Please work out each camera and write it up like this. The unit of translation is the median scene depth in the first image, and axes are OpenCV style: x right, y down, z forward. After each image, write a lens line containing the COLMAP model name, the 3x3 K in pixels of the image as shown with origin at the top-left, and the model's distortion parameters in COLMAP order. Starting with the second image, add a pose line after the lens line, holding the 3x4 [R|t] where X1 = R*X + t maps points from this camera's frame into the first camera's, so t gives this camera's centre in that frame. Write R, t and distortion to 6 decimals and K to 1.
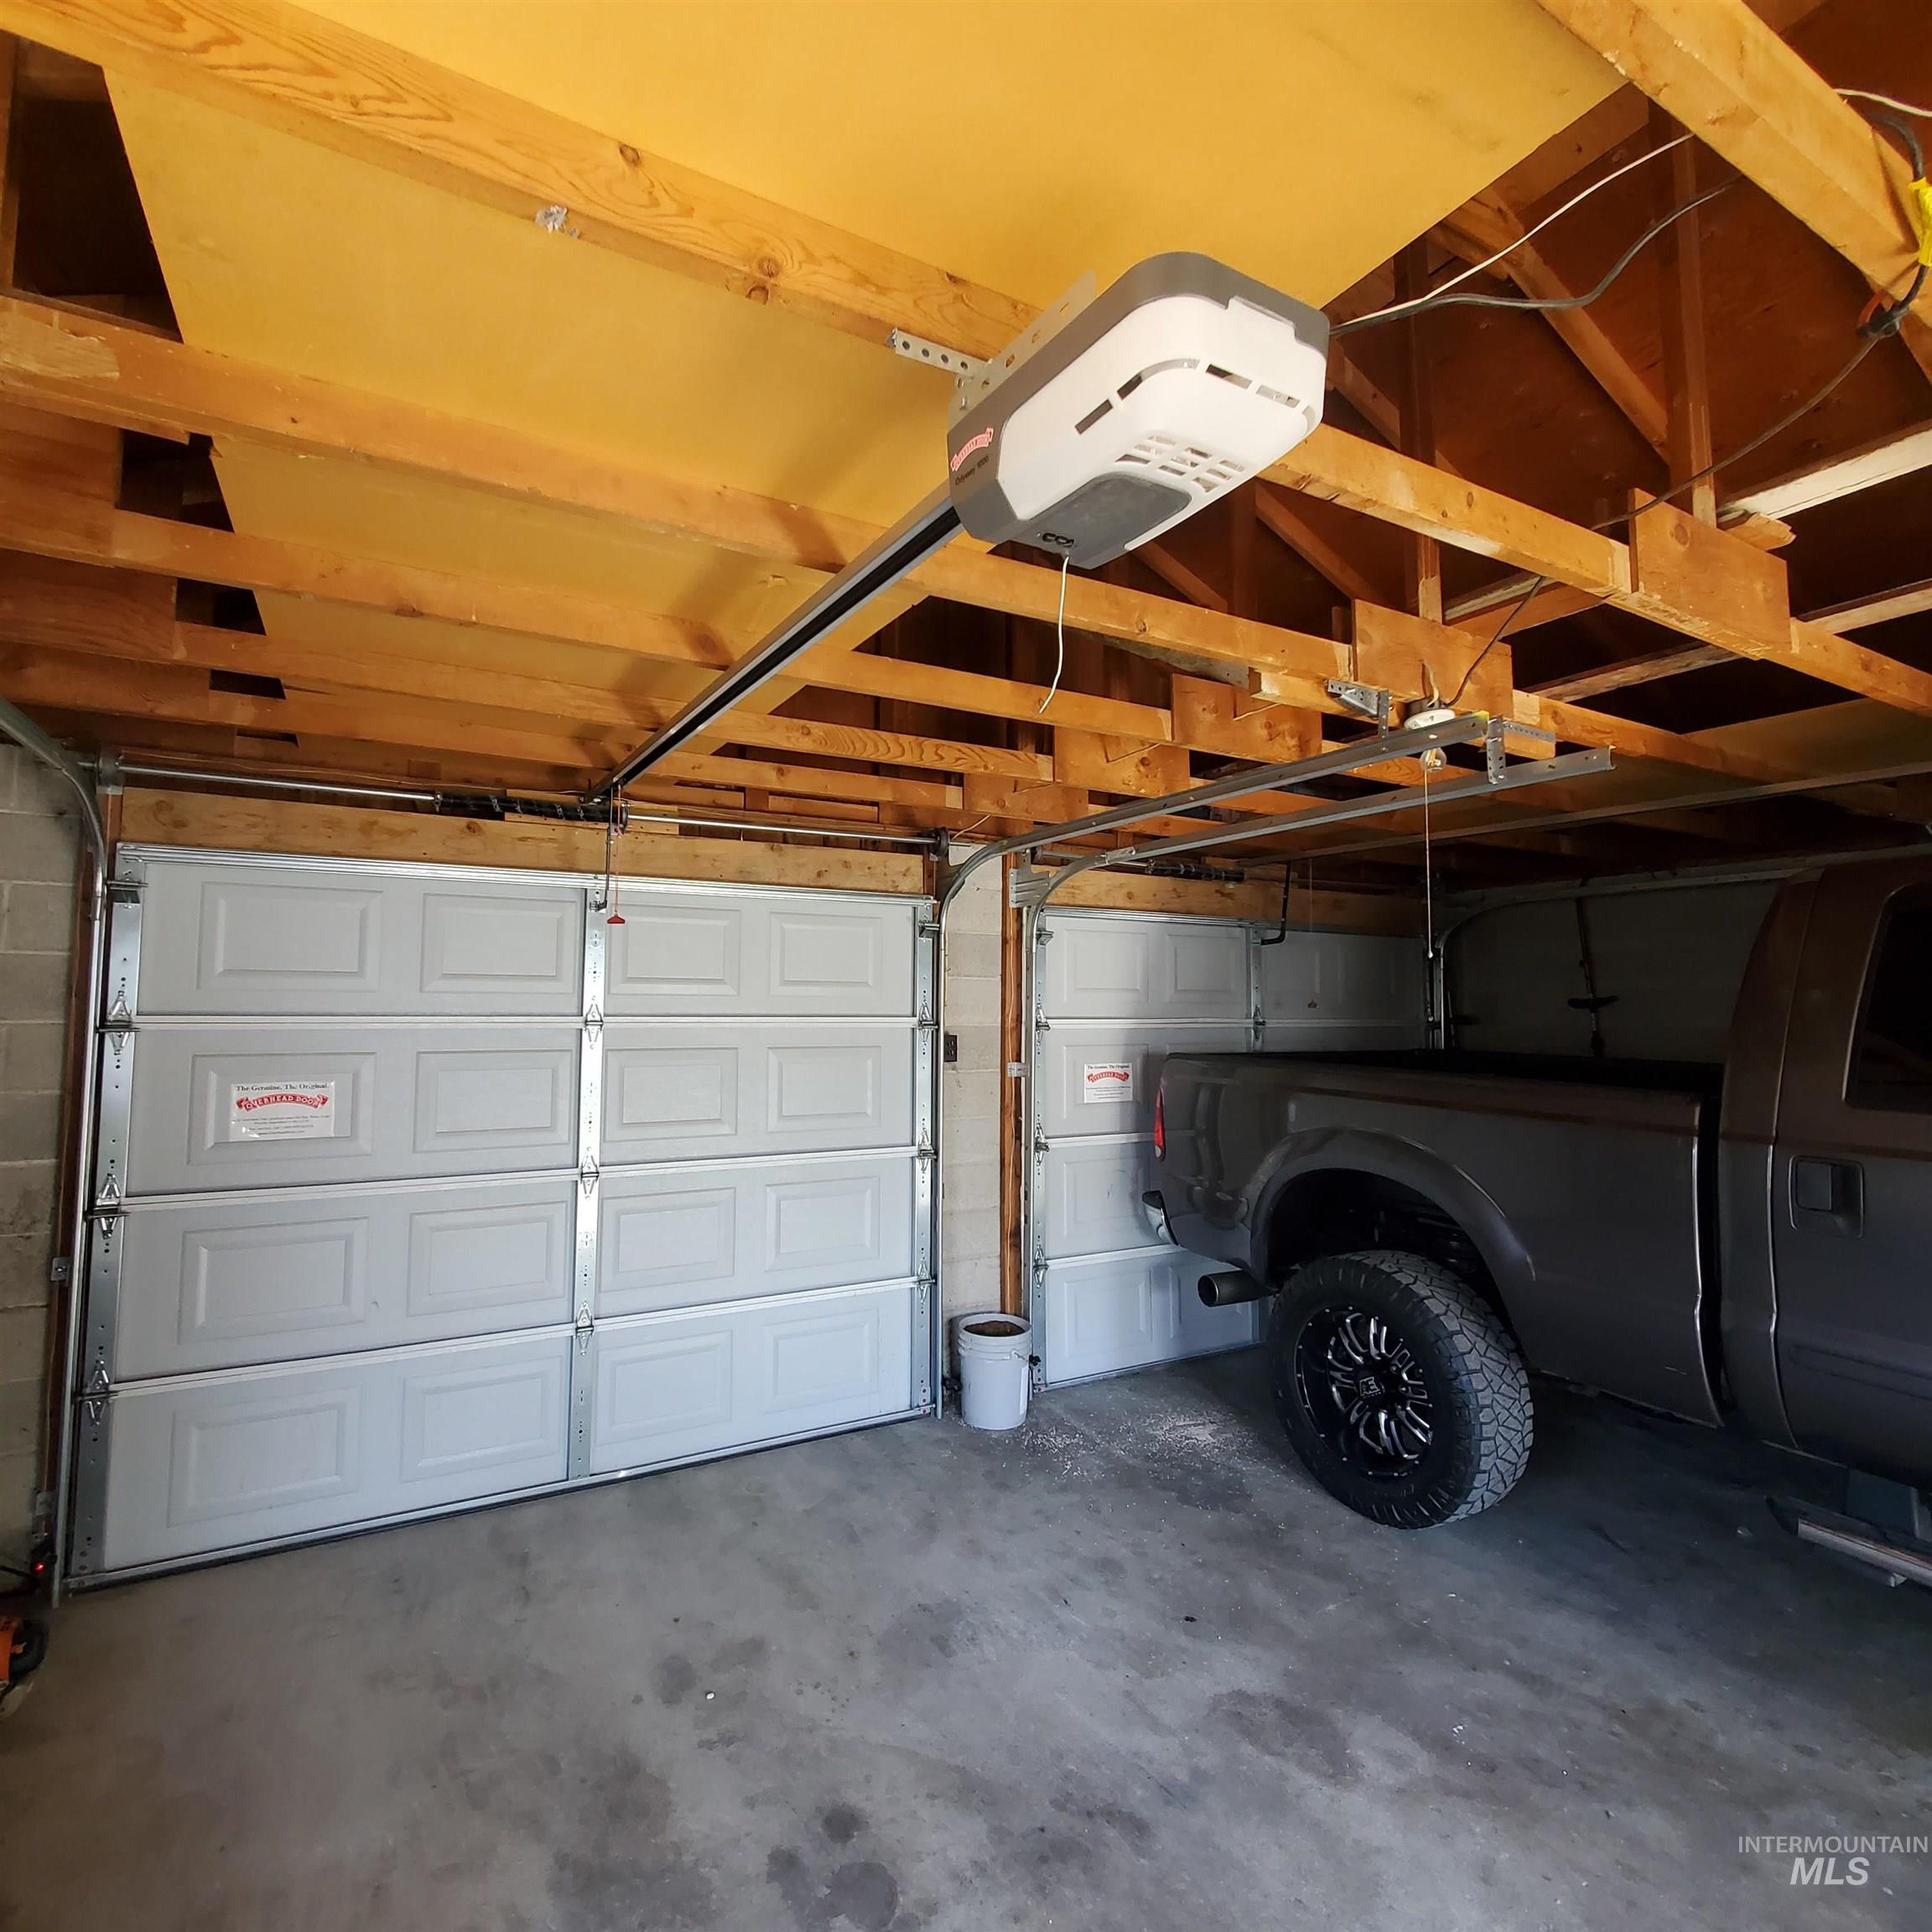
lens RADIAL K [[1021.9, 0, 938.3], [0, 1021.9, 936.5], [0, 0, 1]] dist [0.003323, -0.002537]
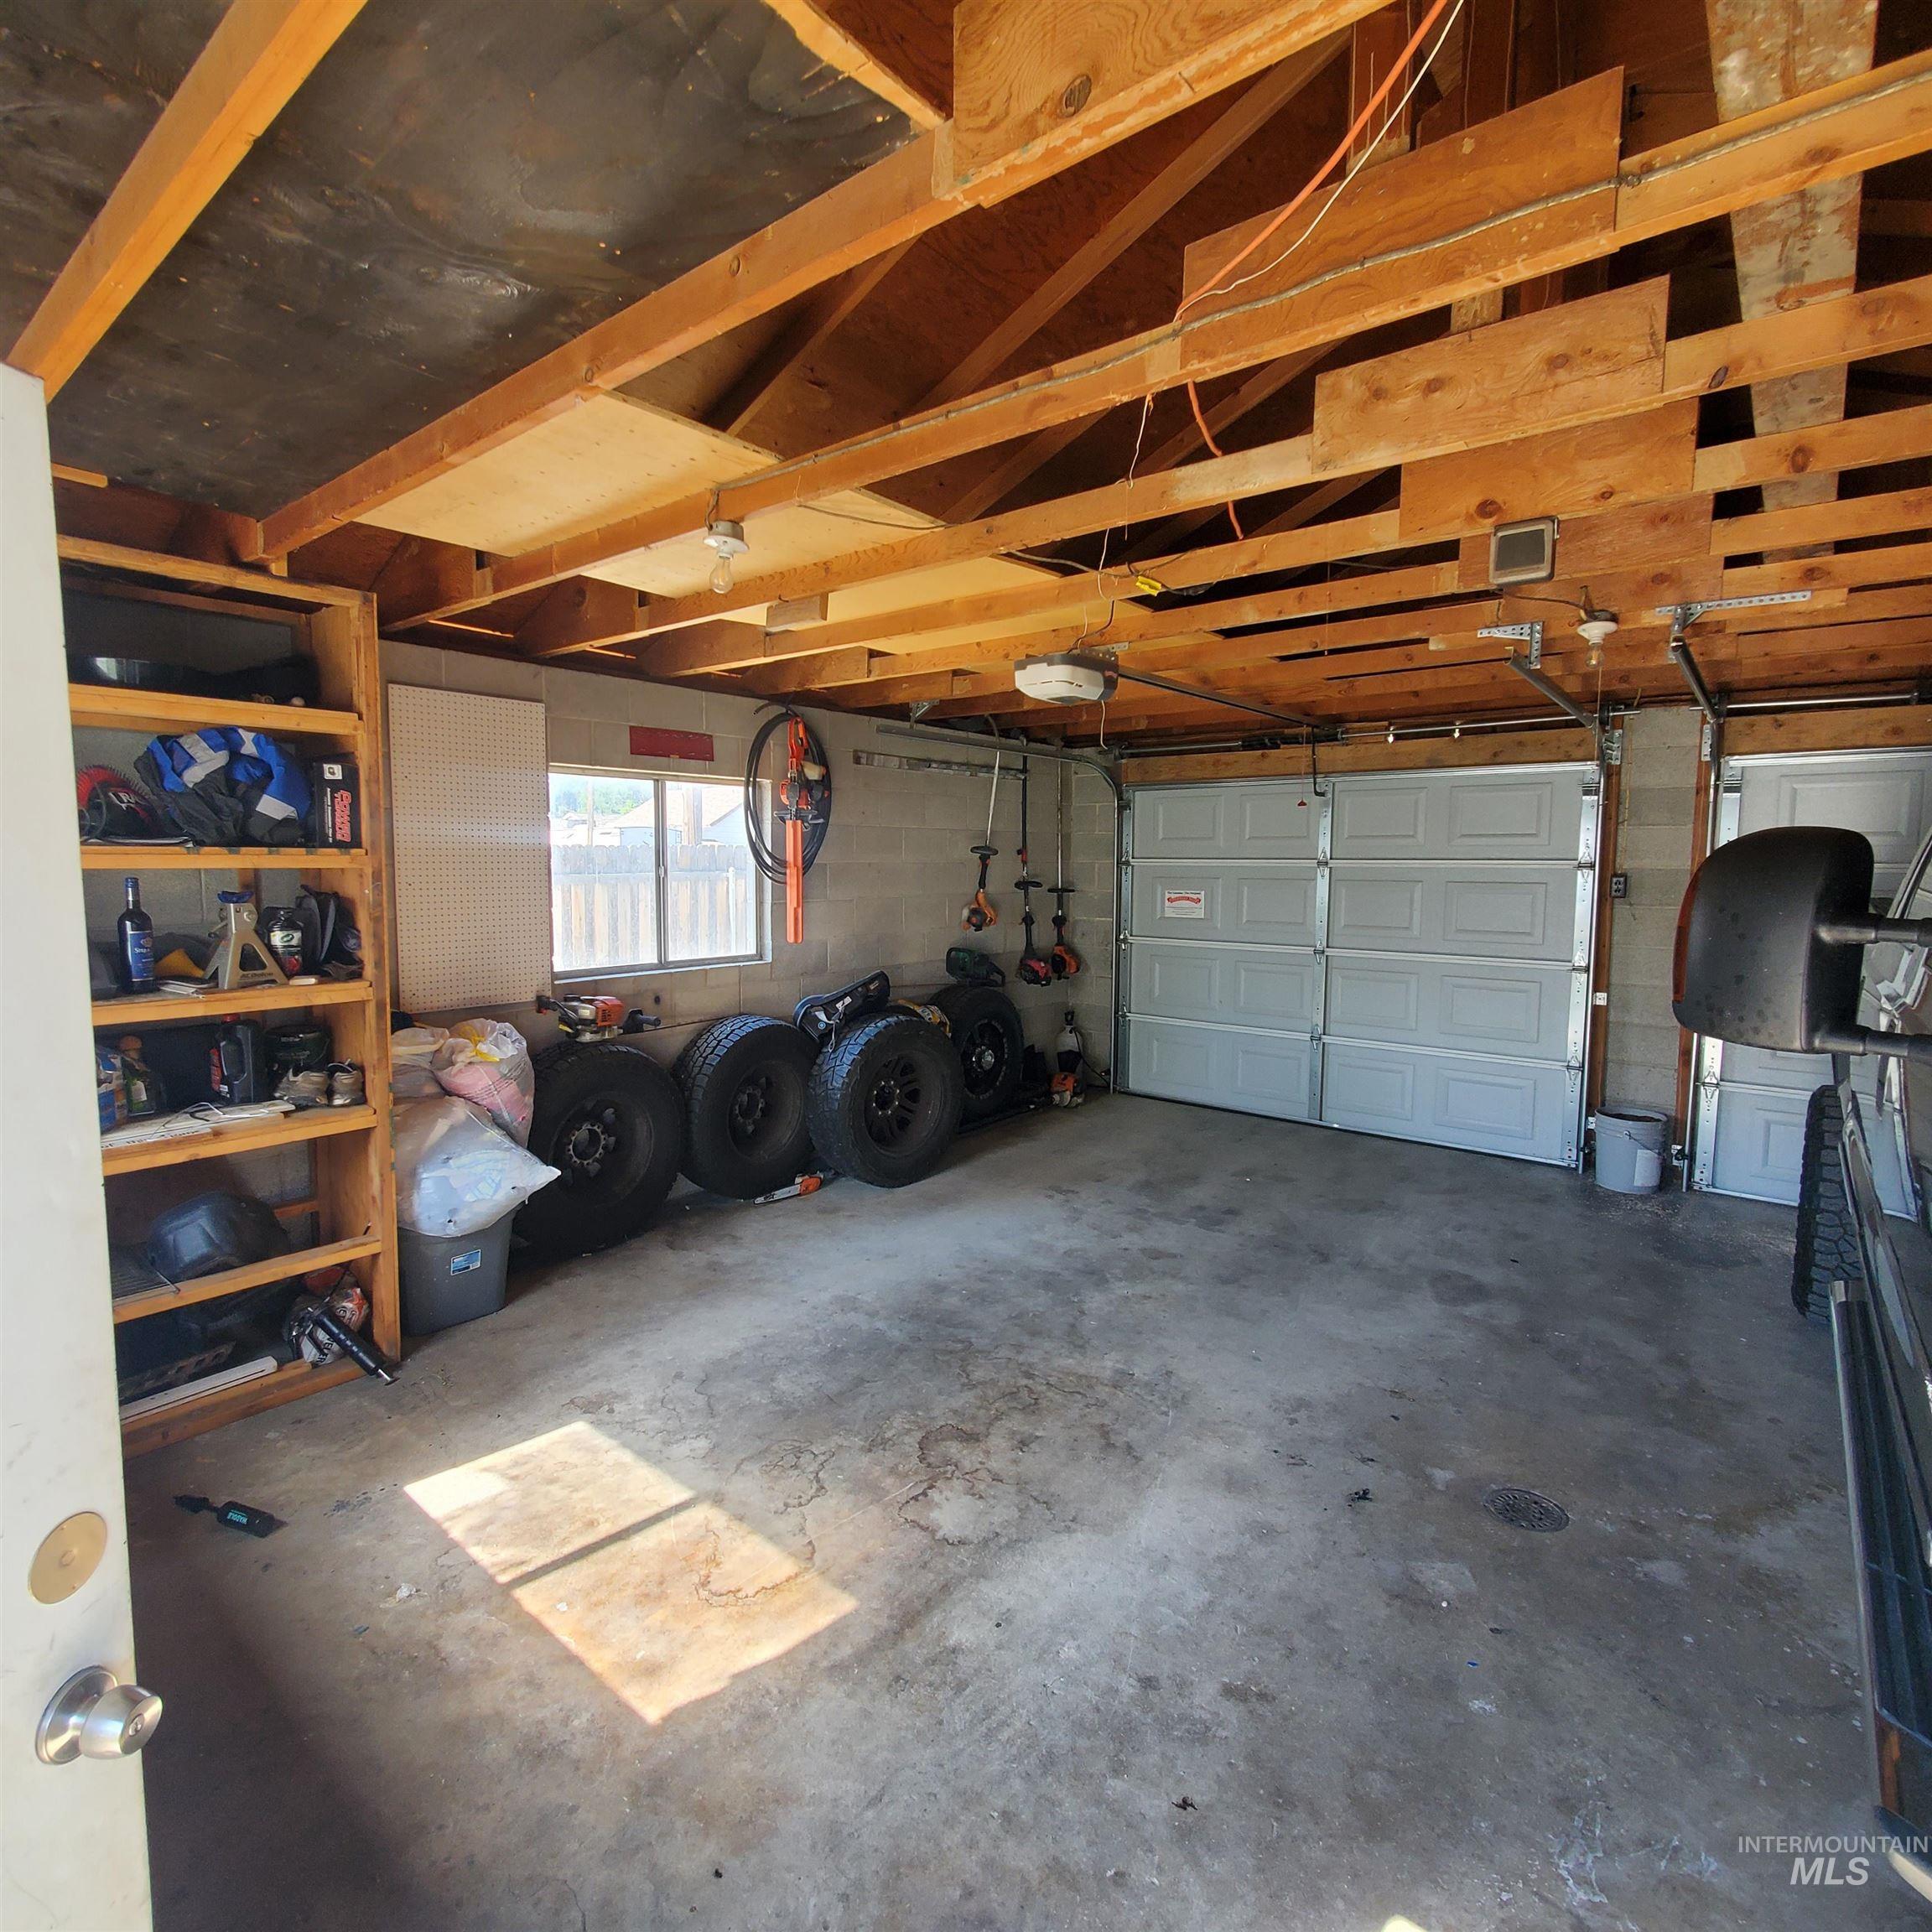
lens RADIAL K [[1021.9, 0, 938.3], [0, 1021.9, 936.5], [0, 0, 1]] dist [0.003323, -0.002537]
pose [[0.363005, 0.064726, -0.929536, 1.287592], [0.060989, 0.993795, 0.093018, 0.010343], [0.929789, -0.090457, 0.356805, -0.262180]]
